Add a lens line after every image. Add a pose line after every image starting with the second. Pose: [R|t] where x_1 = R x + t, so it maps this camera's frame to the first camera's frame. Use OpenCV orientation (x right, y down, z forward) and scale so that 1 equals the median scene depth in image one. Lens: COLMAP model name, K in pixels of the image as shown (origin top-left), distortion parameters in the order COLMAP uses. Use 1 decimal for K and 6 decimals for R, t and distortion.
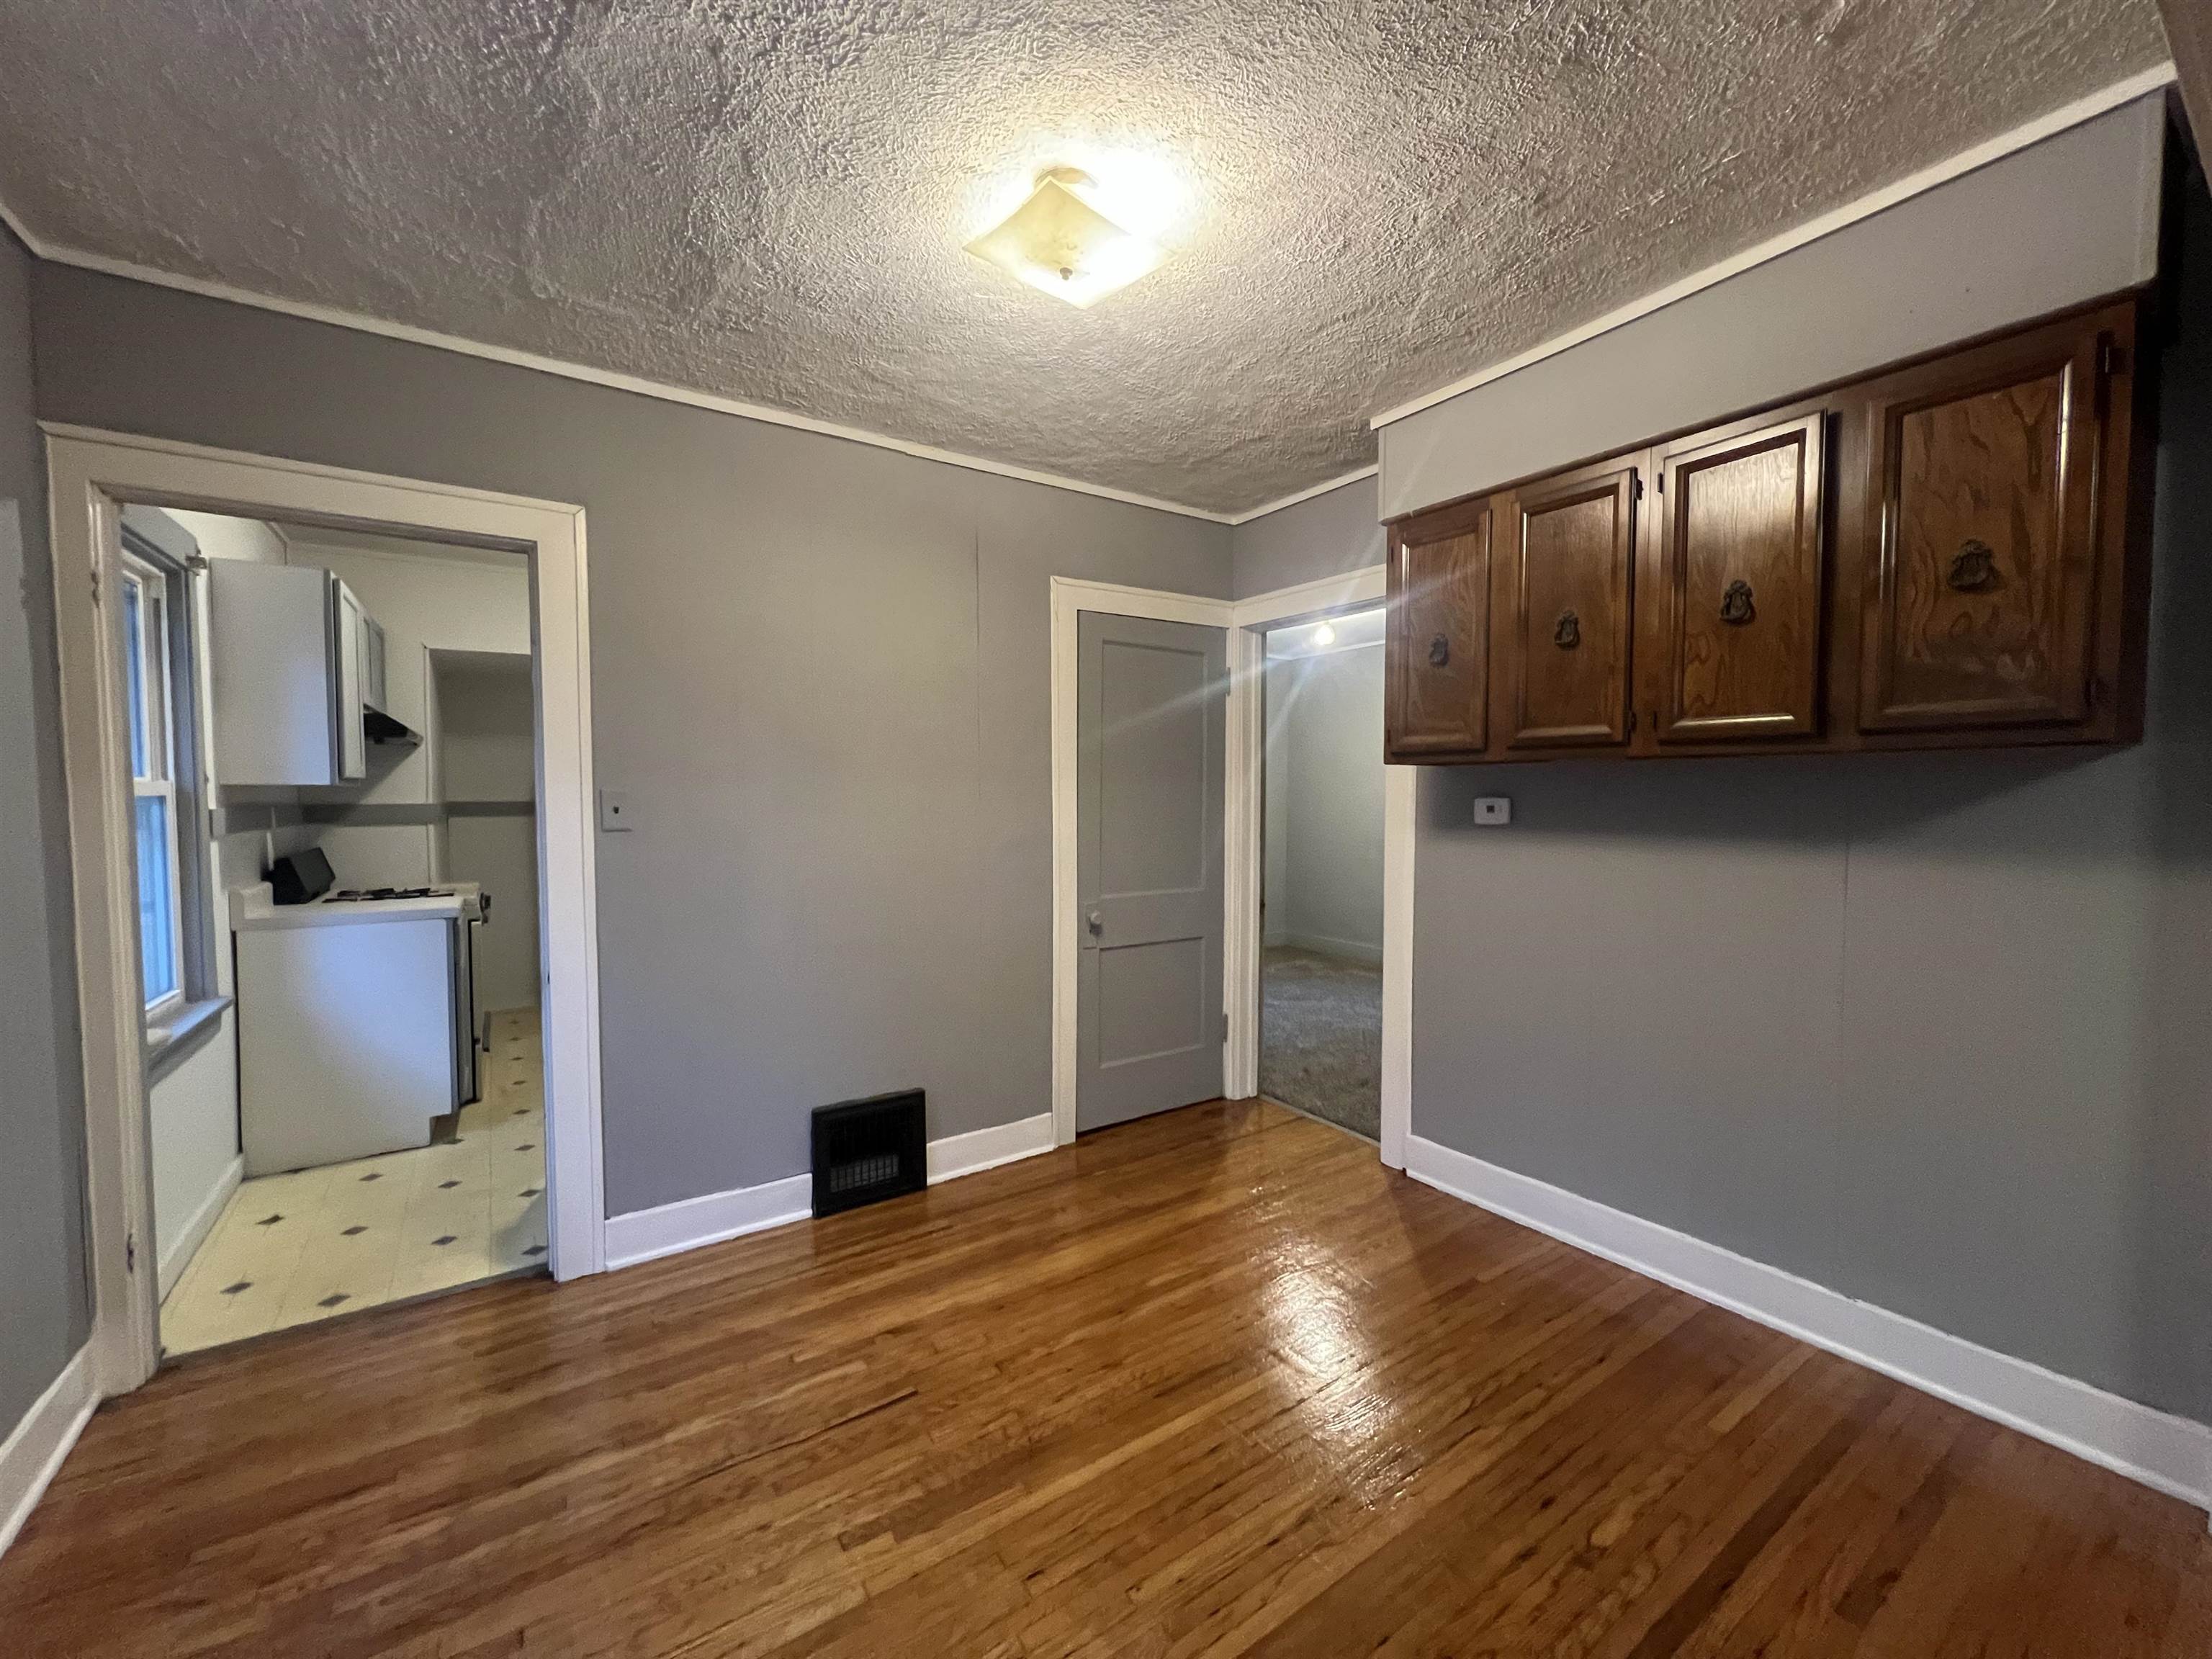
lens RADIAL K [[886.2, 0, 1116.2], [0, 886.2, 837.2], [0, 0, 1]] dist [-0.001611, -0.000886]
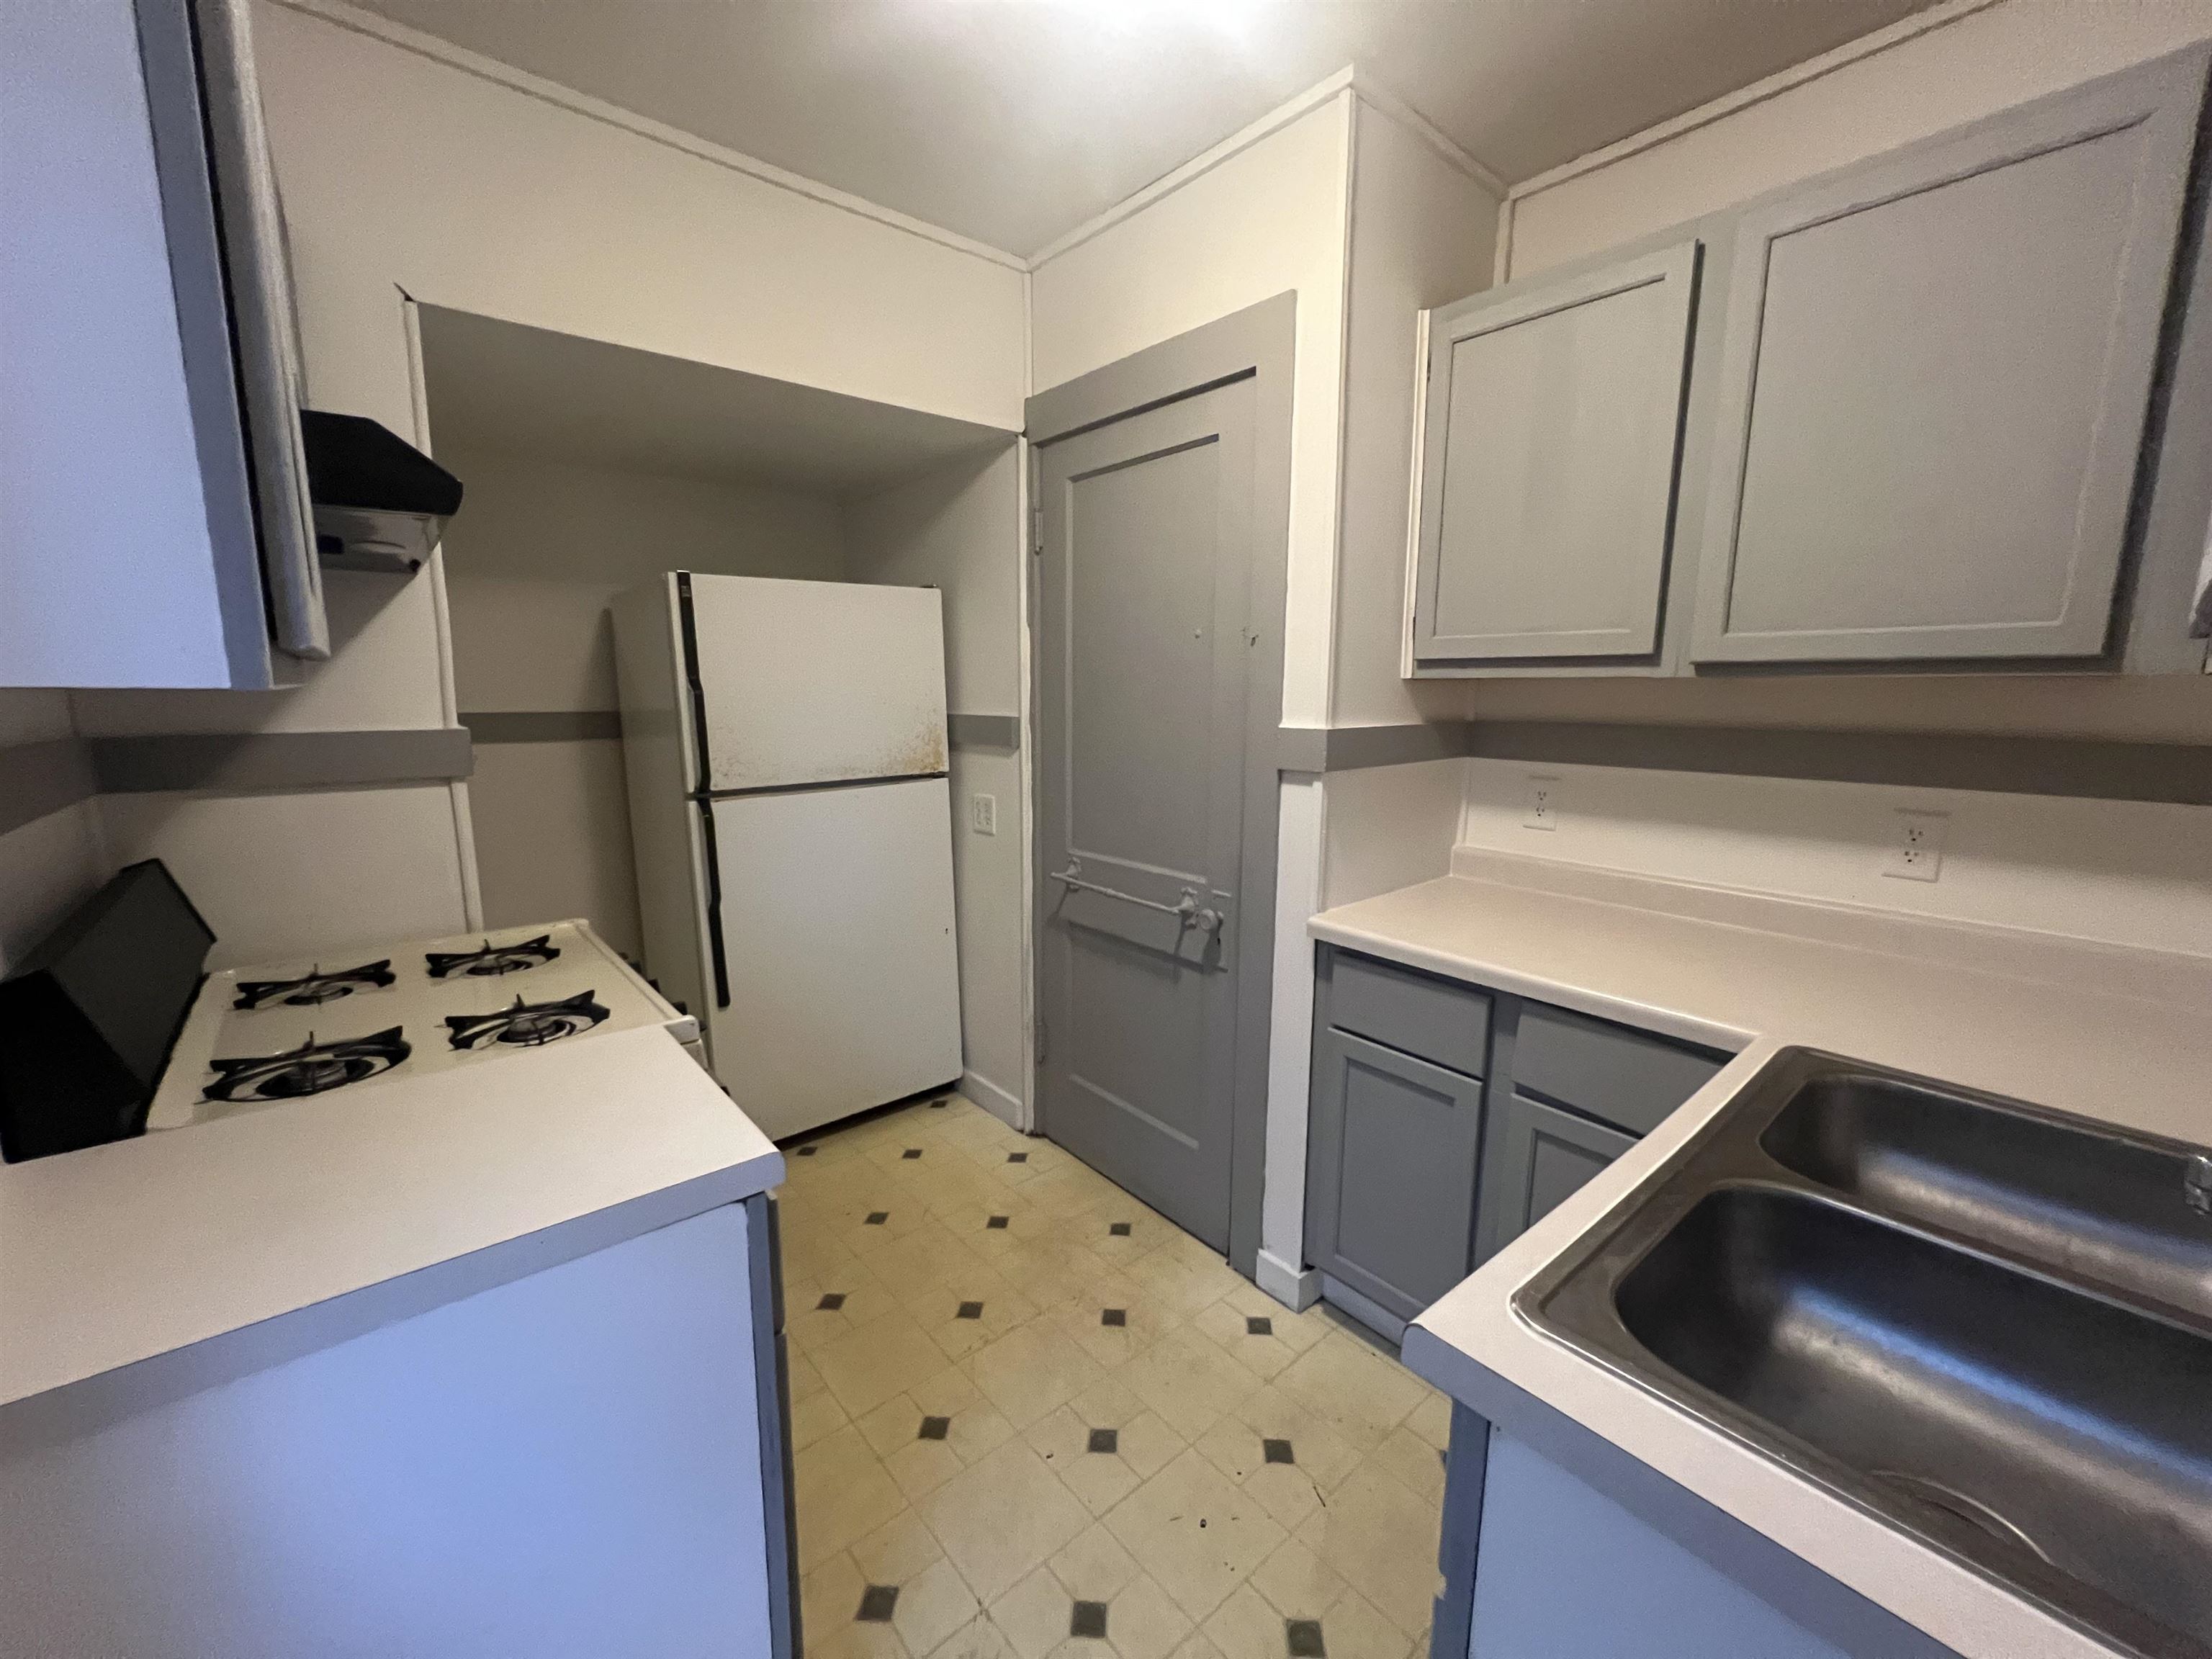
lens RADIAL K [[886.2, 0, 1089.7], [0, 886.2, 823.8], [0, 0, 1]] dist [-0.001611, -0.000886]
pose [[0.994856, -0.012737, 0.100492, -0.561314], [0.001817, 0.994147, 0.108019, -0.039123], [-0.101280, -0.107281, 0.989057, 0.610682]]
